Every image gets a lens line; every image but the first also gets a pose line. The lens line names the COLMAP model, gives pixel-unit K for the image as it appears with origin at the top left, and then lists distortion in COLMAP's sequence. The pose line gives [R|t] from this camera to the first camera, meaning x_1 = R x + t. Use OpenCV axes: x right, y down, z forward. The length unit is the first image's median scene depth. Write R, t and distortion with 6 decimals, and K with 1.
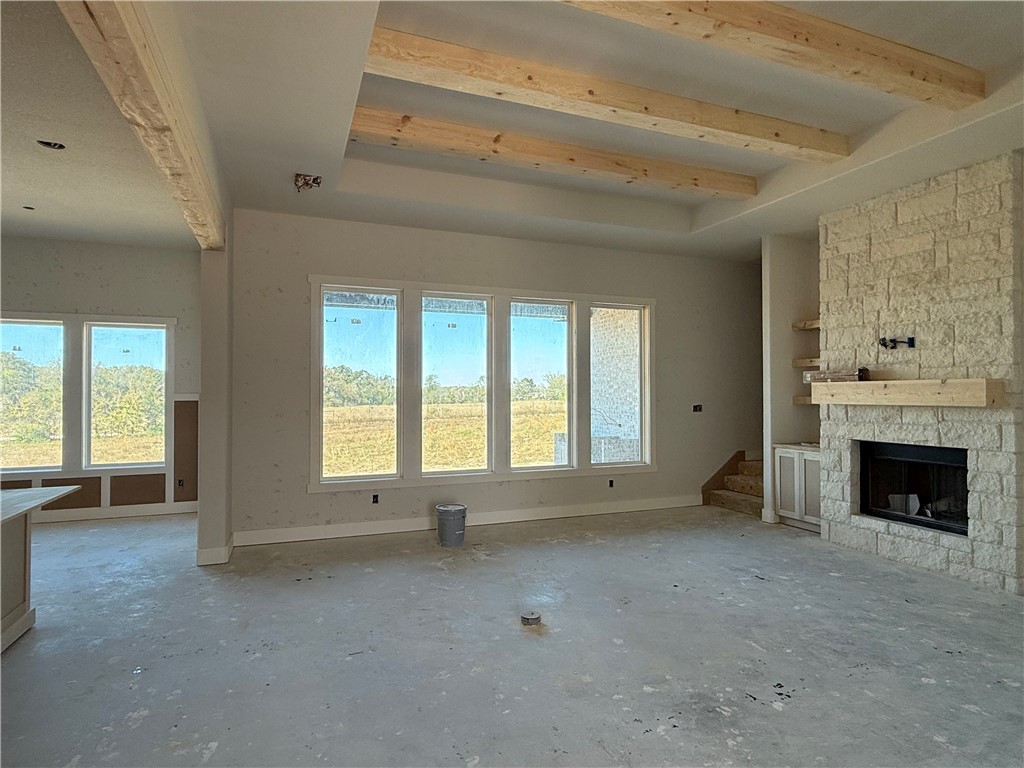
lens RADIAL K [[565.1, 0, 510.2], [0, 565.1, 384.5], [0, 0, 1]] dist [-0.000510, -0.000318]
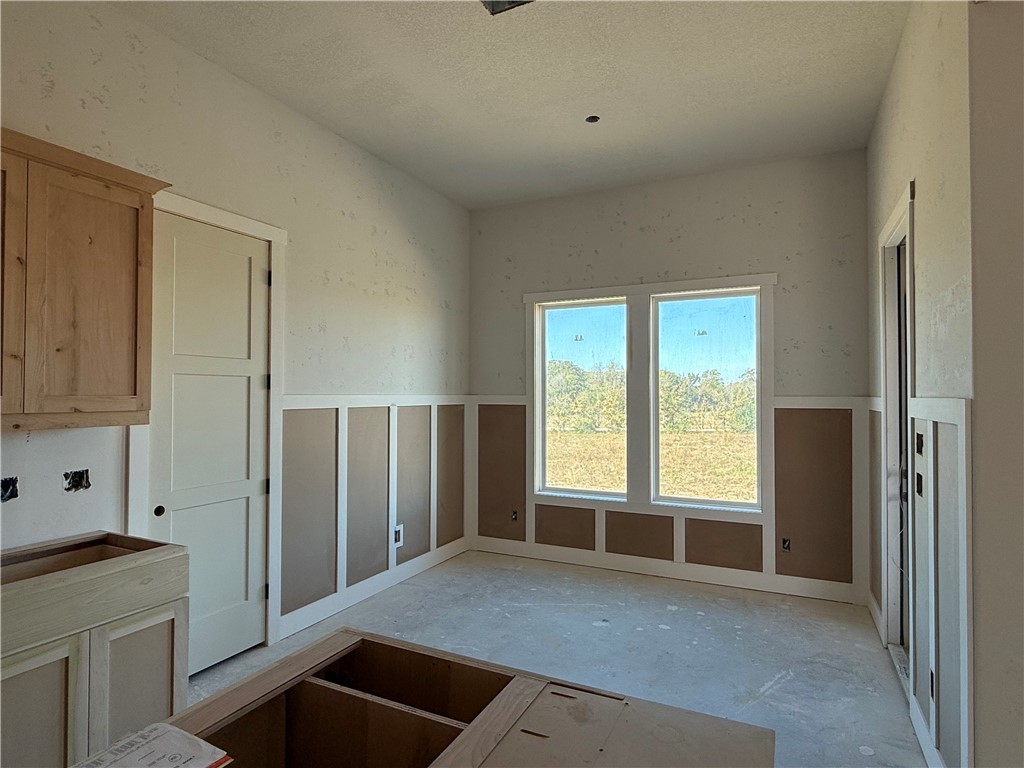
lens RADIAL K [[565.1, 0, 510.2], [0, 565.1, 384.5], [0, 0, 1]] dist [-0.000510, -0.000318]
pose [[0.674718, -0.008493, -0.738027, -0.389700], [0.008685, 0.999956, -0.003567, 0.002677], [0.738025, -0.004003, 0.674762, 0.434434]]
